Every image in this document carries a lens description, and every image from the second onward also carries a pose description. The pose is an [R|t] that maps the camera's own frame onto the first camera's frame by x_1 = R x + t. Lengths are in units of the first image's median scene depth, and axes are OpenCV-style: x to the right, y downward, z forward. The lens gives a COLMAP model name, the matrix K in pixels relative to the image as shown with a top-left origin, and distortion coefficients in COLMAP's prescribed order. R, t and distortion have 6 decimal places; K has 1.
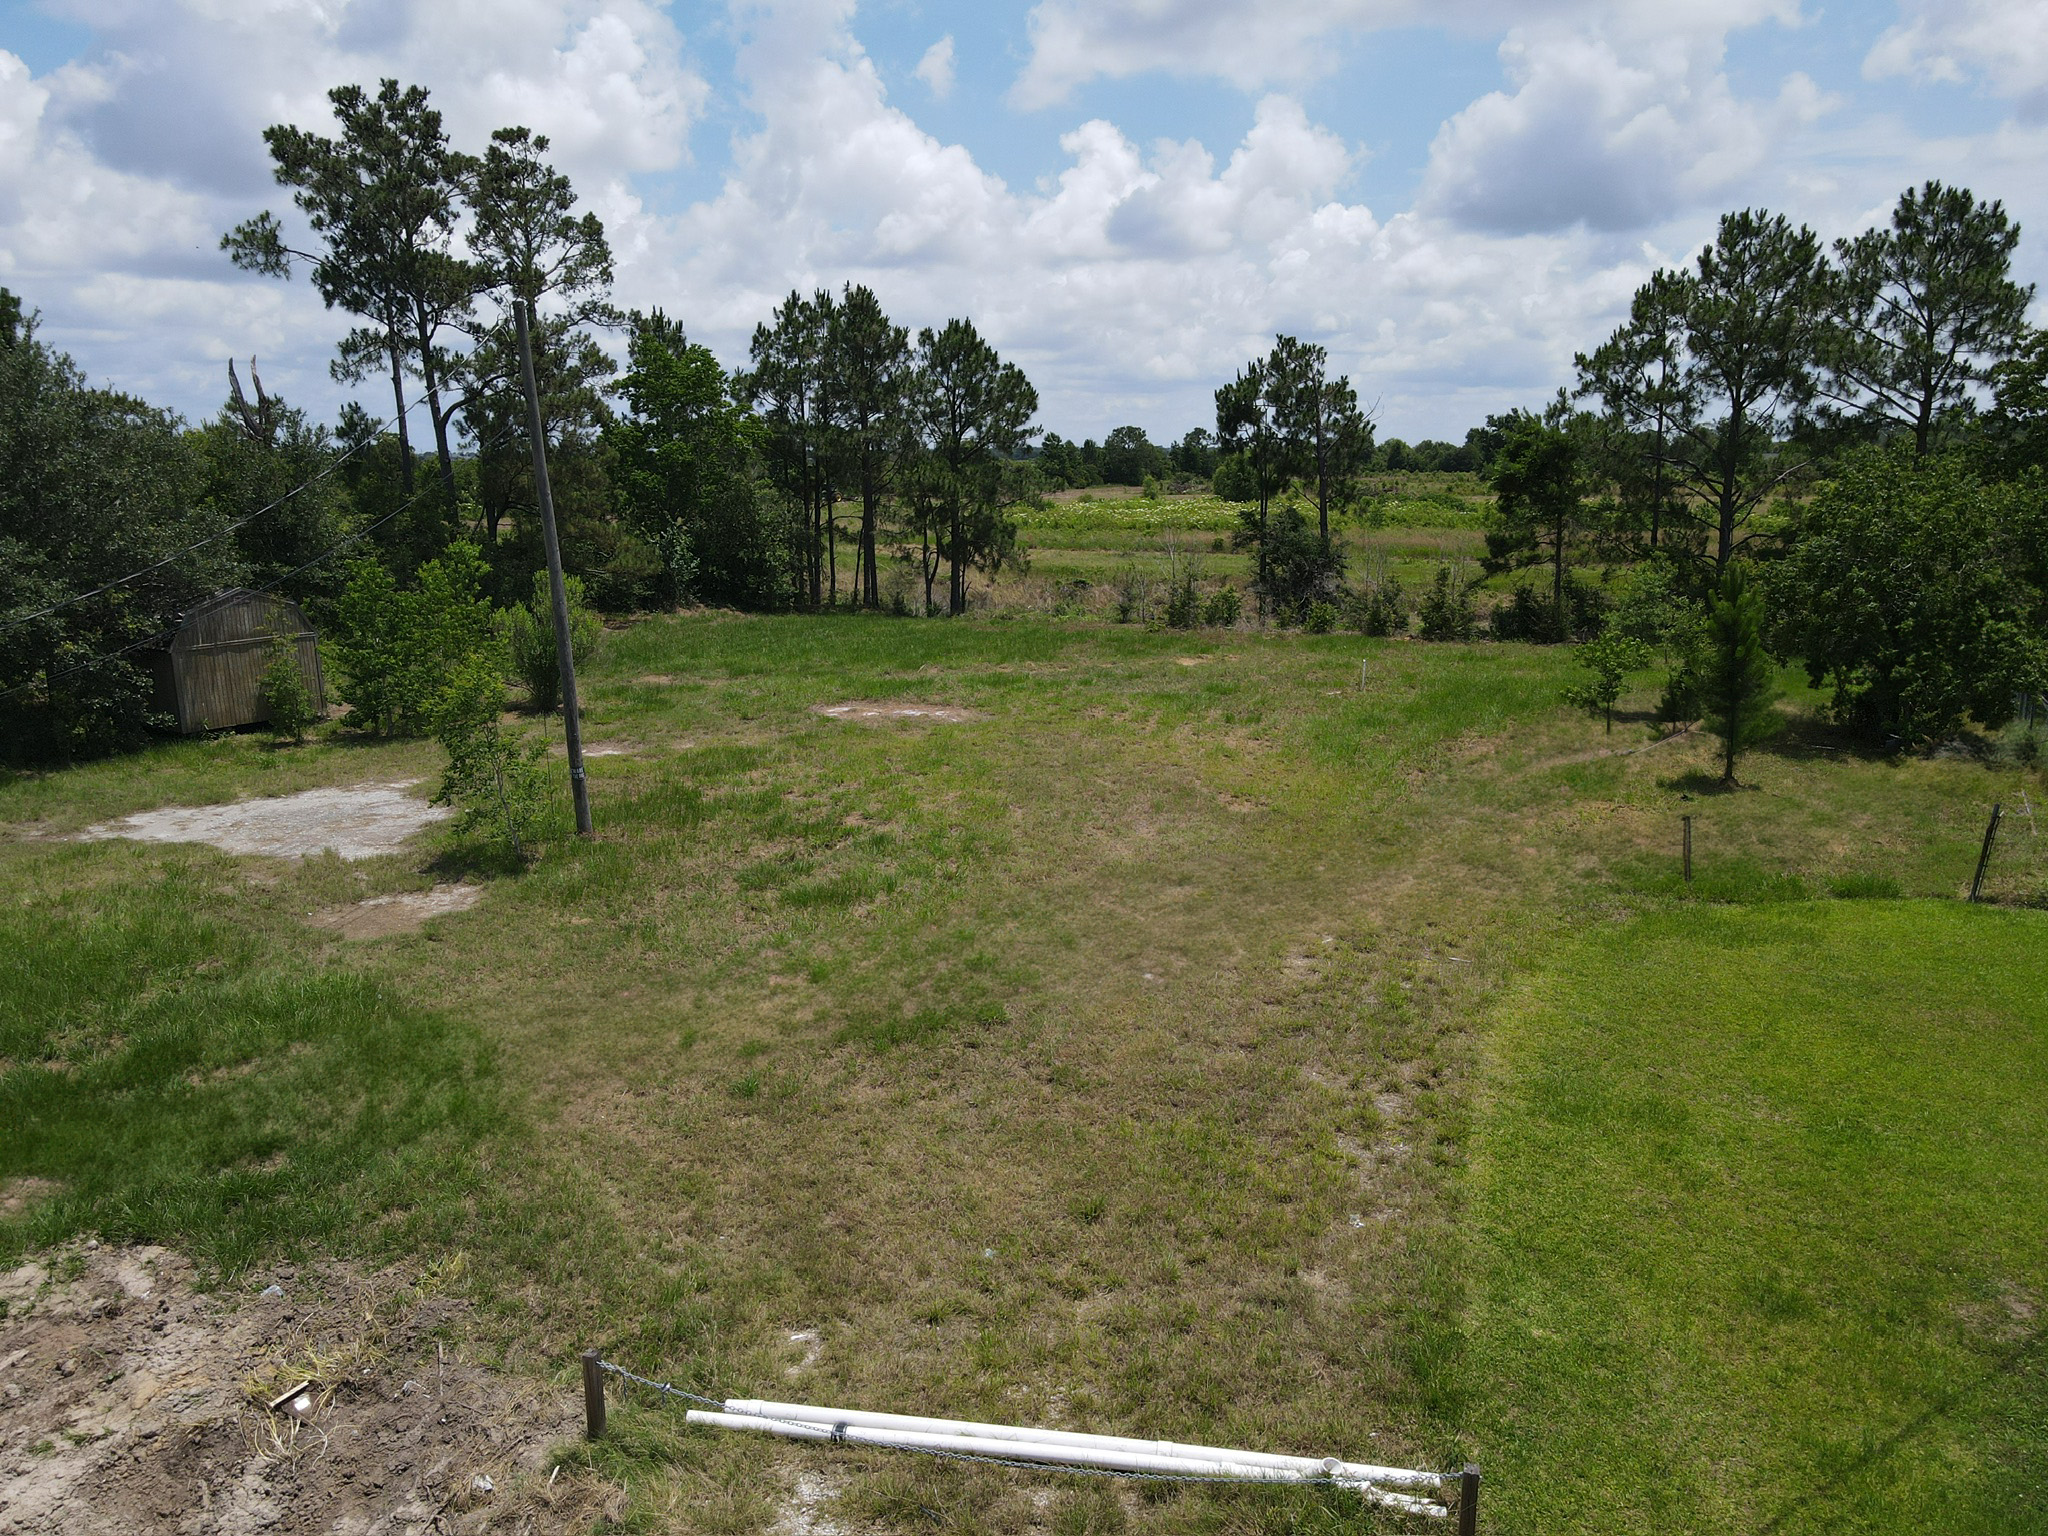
lens RADIAL K [[1496.0, 0, 1026.8], [0, 1496.0, 762.4], [0, 0, 1]] dist [0.011668, 0.005492]
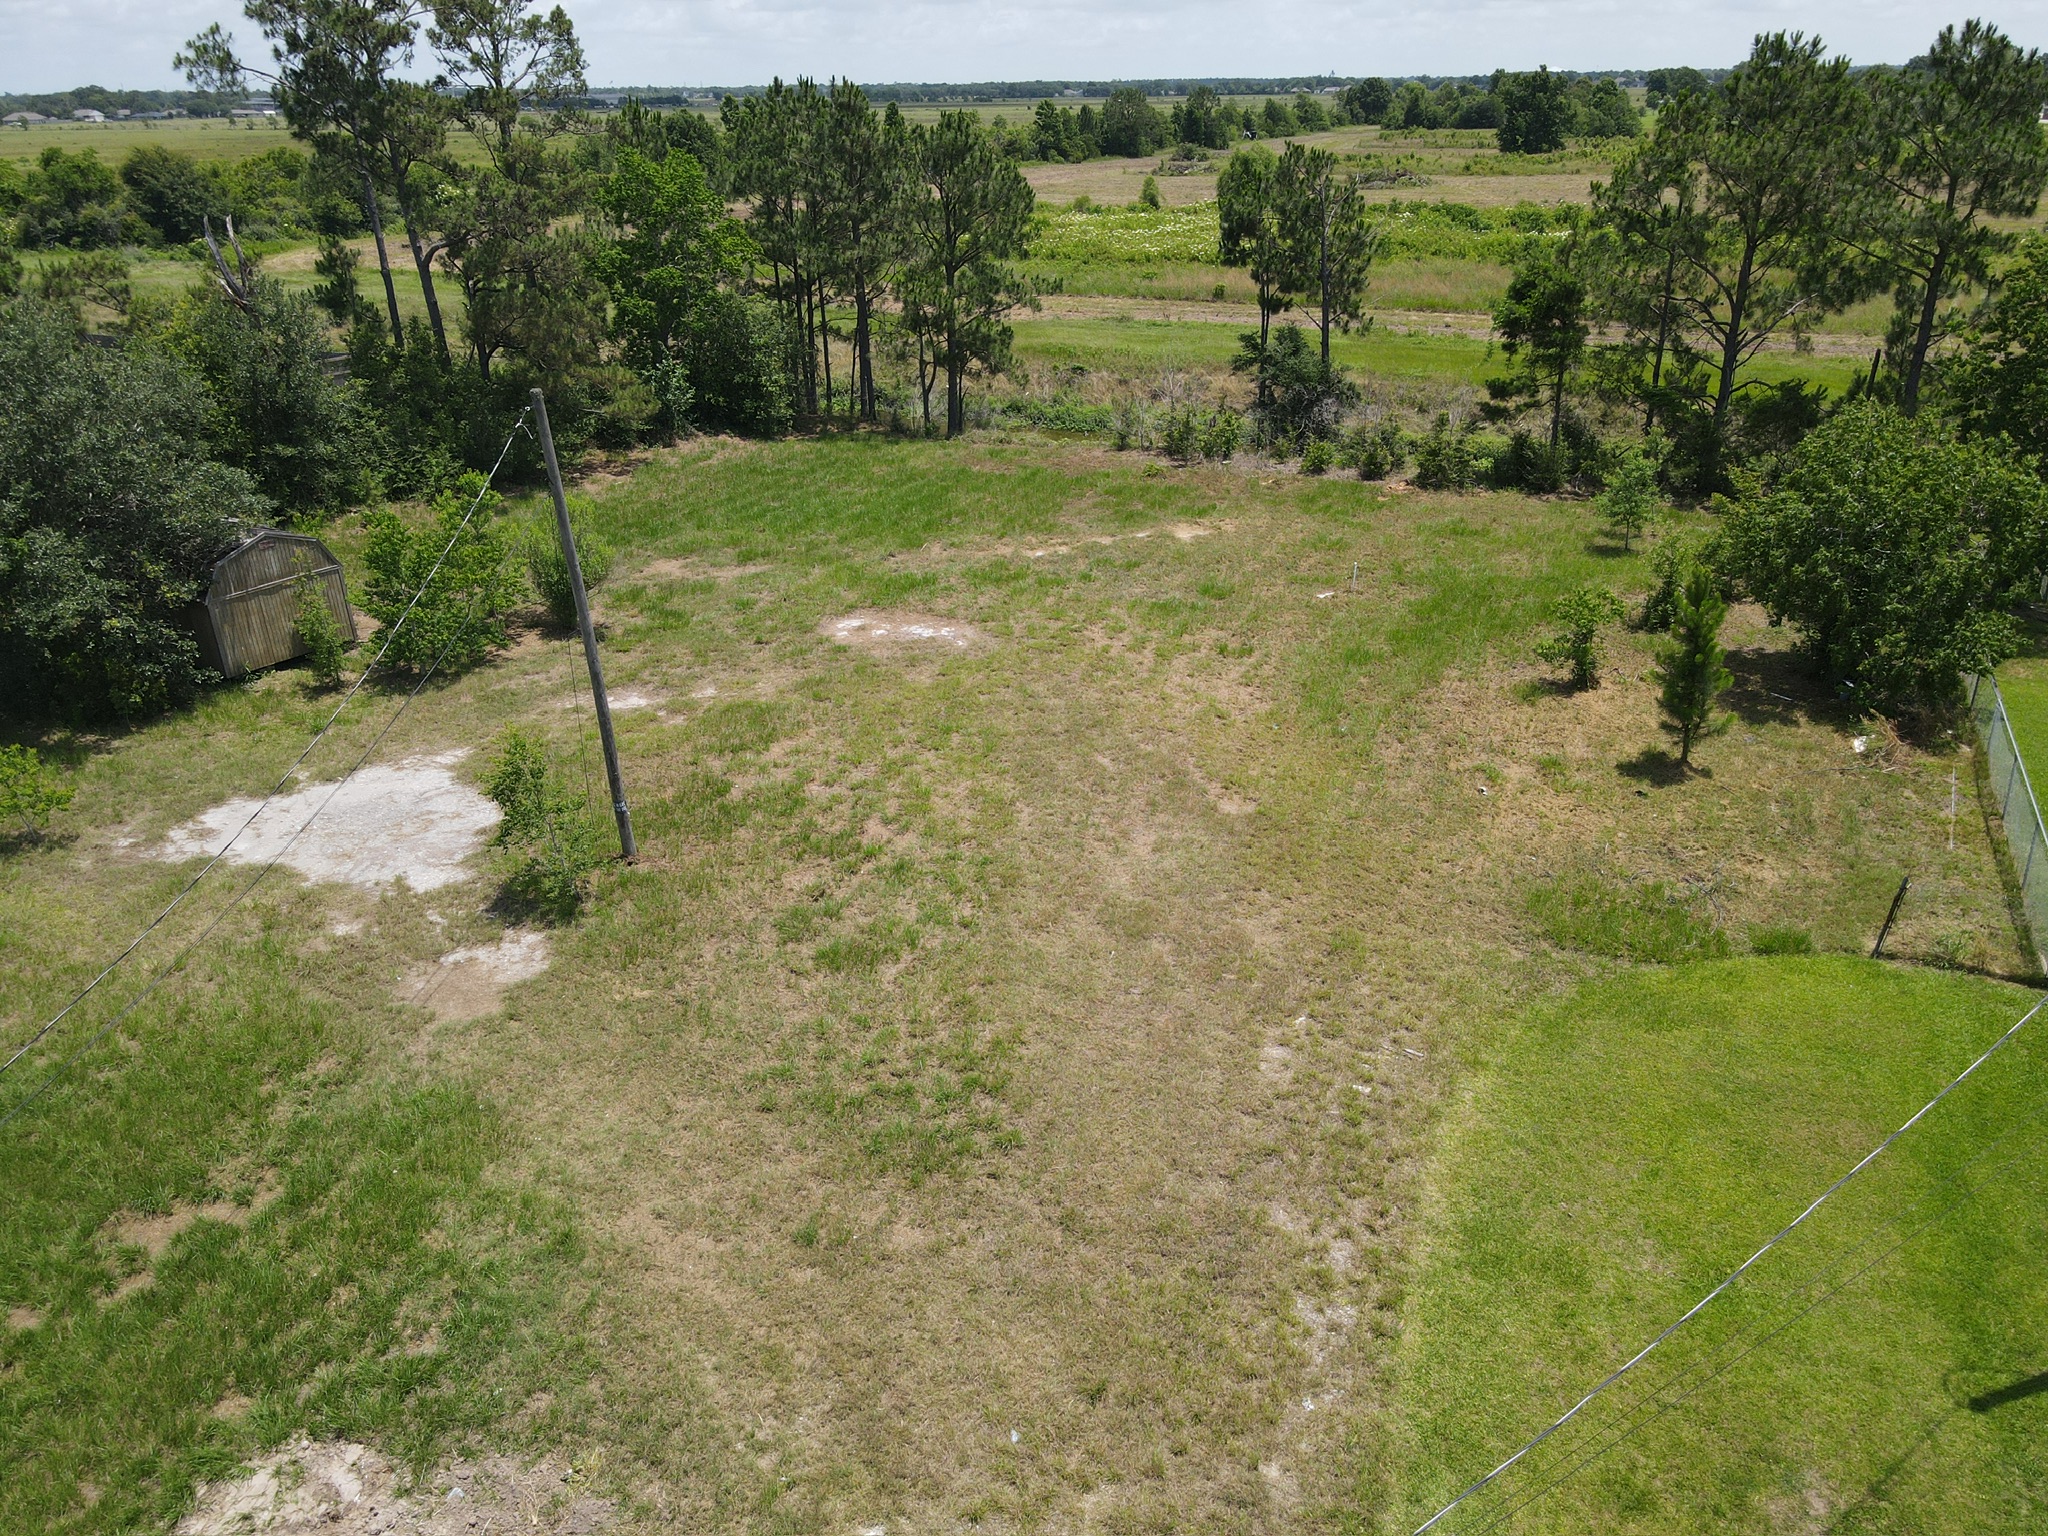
lens RADIAL K [[1495.4, 0, 1026.4], [0, 1495.4, 762.0], [0, 0, 1]] dist [0.008165, 0.011750]
pose [[0.999962, -0.008529, 0.001625, -0.004677], [0.007964, 0.975521, 0.219761, -0.186947], [-0.003459, -0.219739, 0.975552, -0.038900]]
